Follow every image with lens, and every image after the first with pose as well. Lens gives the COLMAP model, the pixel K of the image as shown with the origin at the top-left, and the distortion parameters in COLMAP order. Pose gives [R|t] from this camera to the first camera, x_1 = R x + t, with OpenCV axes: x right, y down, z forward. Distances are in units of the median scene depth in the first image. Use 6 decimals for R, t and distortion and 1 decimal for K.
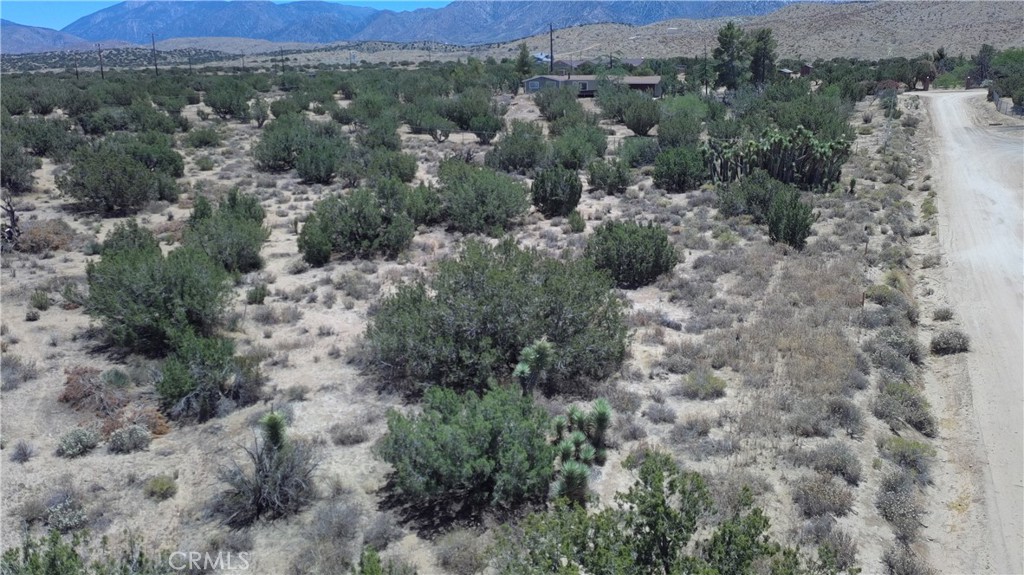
lens RADIAL K [[789.2, 0, 510.4], [0, 789.2, 283.9], [0, 0, 1]] dist [0.072204, -0.069519]
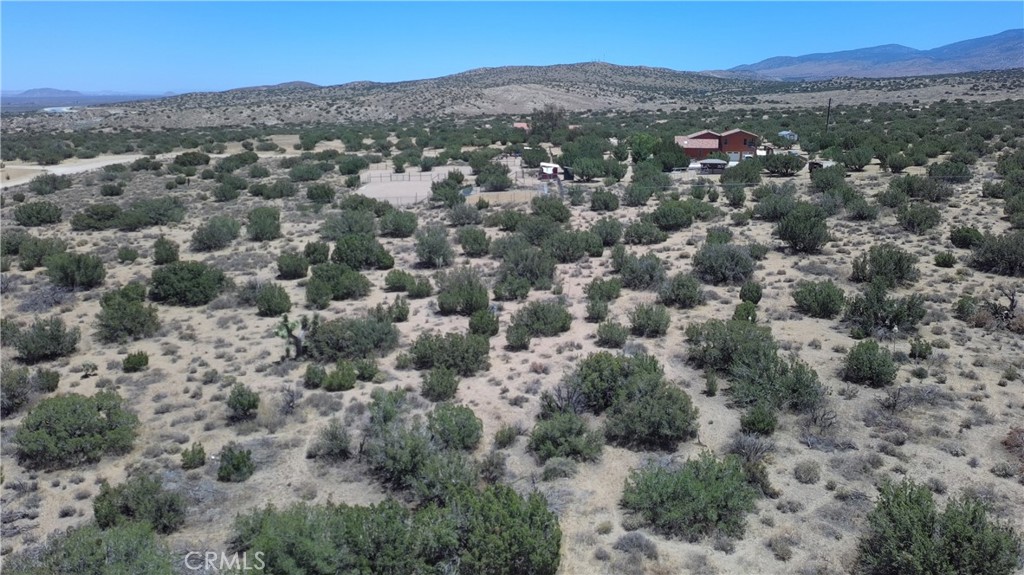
lens RADIAL K [[789.2, 0, 505.8], [0, 789.2, 285.5], [0, 0, 1]] dist [0.072204, -0.069519]
pose [[0.420205, 0.221837, -0.879895, 0.274757], [-0.228088, 0.964347, 0.134203, -0.106292], [0.878296, 0.144301, 0.455822, -0.487992]]
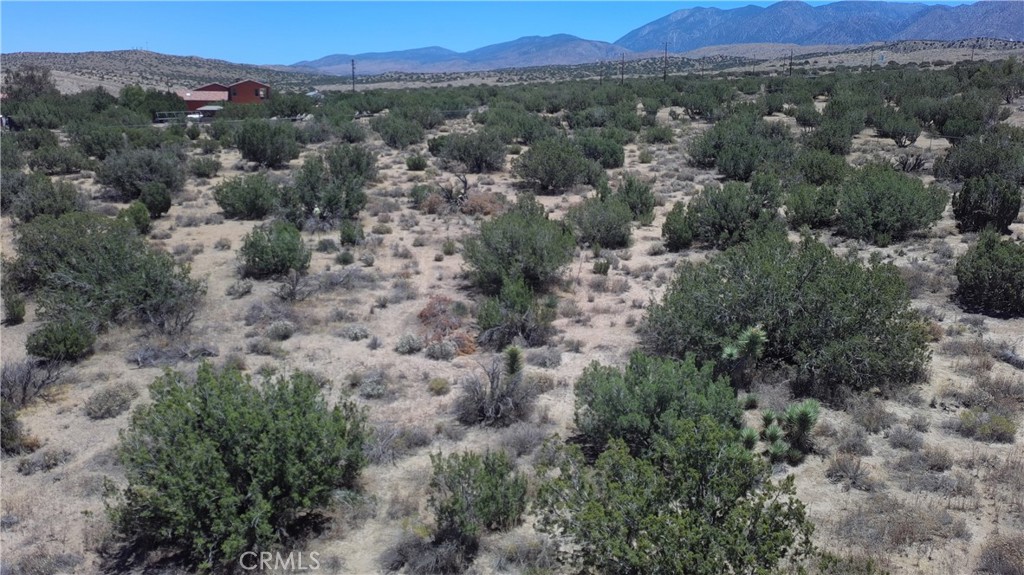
lens RADIAL K [[789.2, 0, 507.2], [0, 789.2, 287.0], [0, 0, 1]] dist [0.072204, -0.069519]
pose [[0.814877, 0.144370, -0.561367, 0.178051], [-0.145623, 0.988413, 0.042810, 0.012335], [0.561043, 0.046863, 0.826459, -0.001742]]
